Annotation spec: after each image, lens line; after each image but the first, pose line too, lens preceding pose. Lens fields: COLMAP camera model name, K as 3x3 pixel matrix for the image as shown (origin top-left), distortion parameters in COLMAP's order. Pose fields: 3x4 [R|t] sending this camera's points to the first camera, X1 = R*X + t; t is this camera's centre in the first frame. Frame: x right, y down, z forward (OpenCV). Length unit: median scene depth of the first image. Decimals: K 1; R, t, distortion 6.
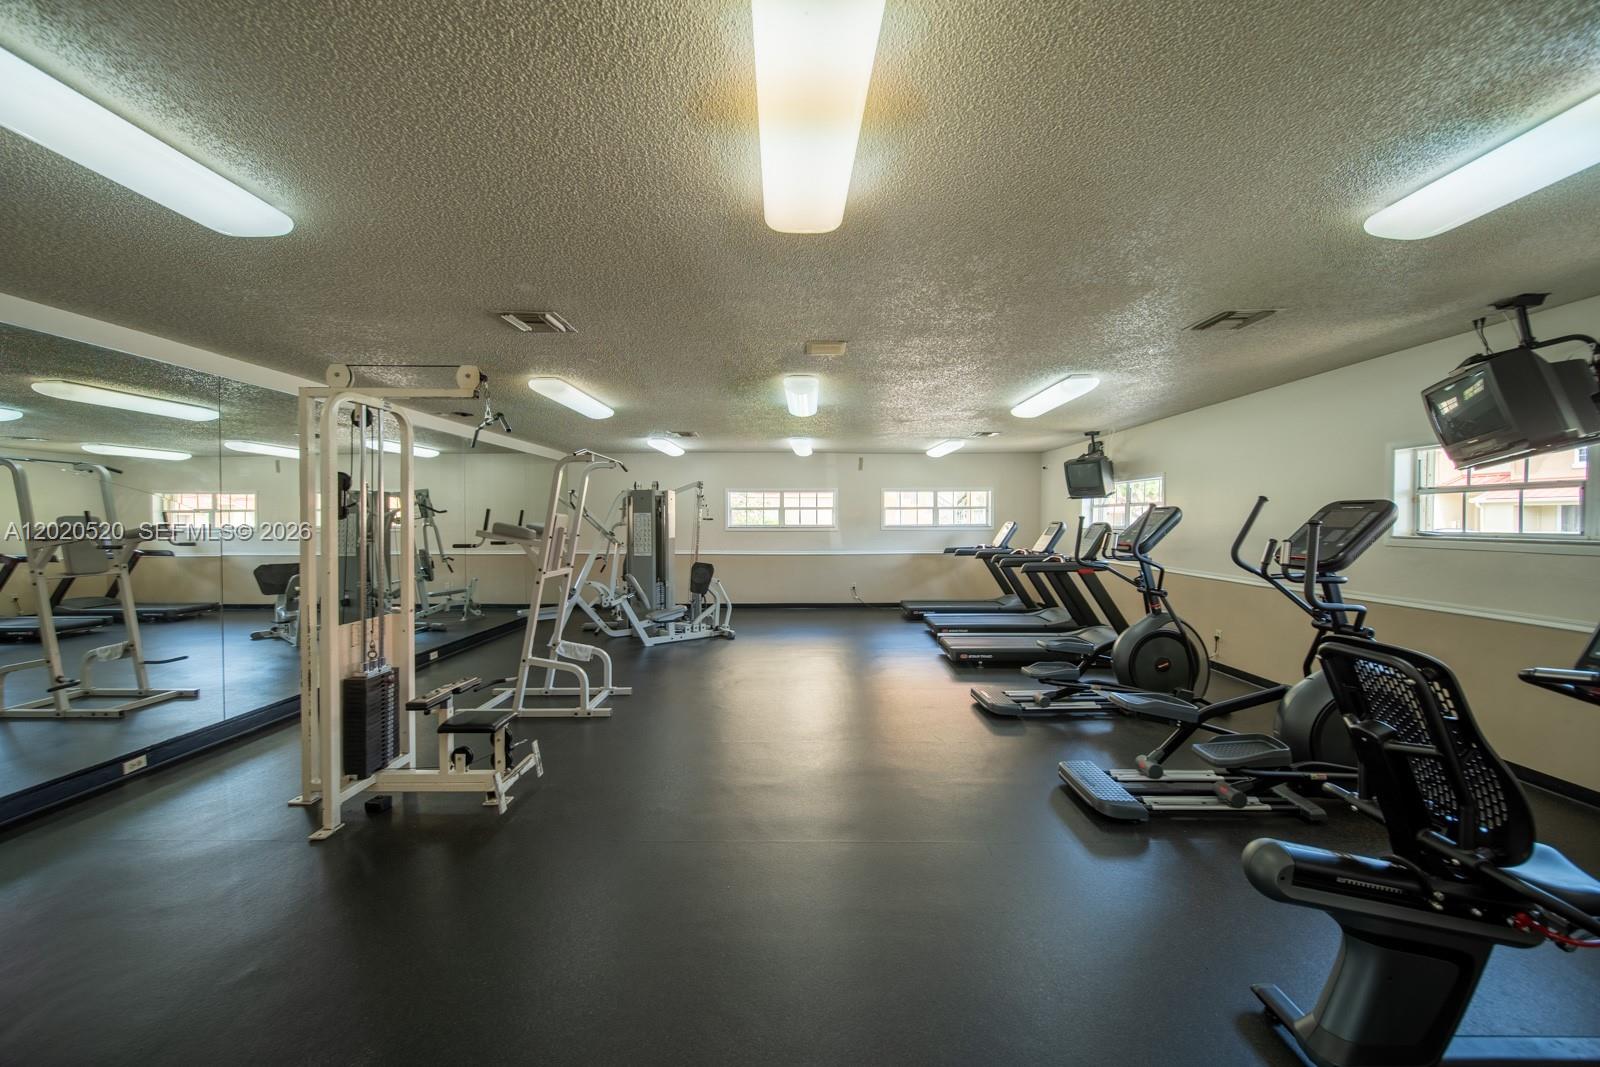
lens RADIAL K [[562.9, 0, 796.4], [0, 562.9, 517.7], [0, 0, 1]] dist [-0.001170, -0.000063]
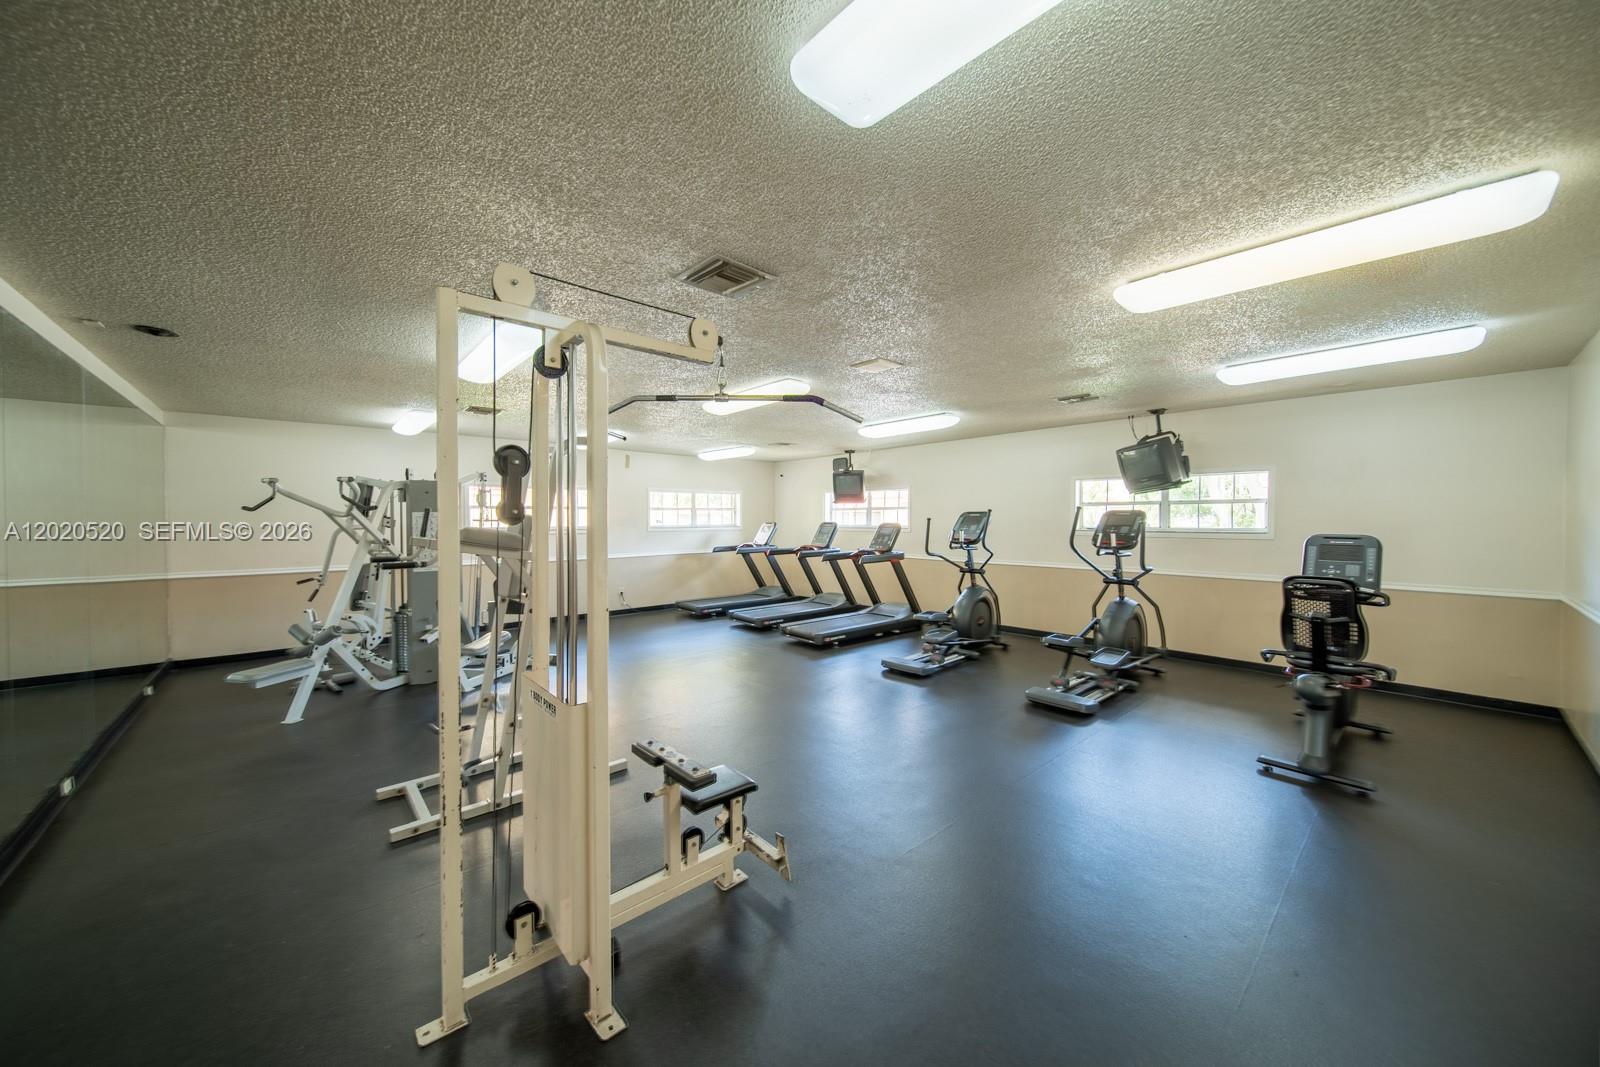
lens RADIAL K [[562.9, 0, 796.4], [0, 562.9, 517.7], [0, 0, 1]] dist [-0.001170, -0.000063]
pose [[0.748909, 0.001065, 0.662672, -0.415634], [-0.001033, 0.999999, -0.000440, -0.001720], [-0.662672, -0.000355, 0.748910, 0.147022]]
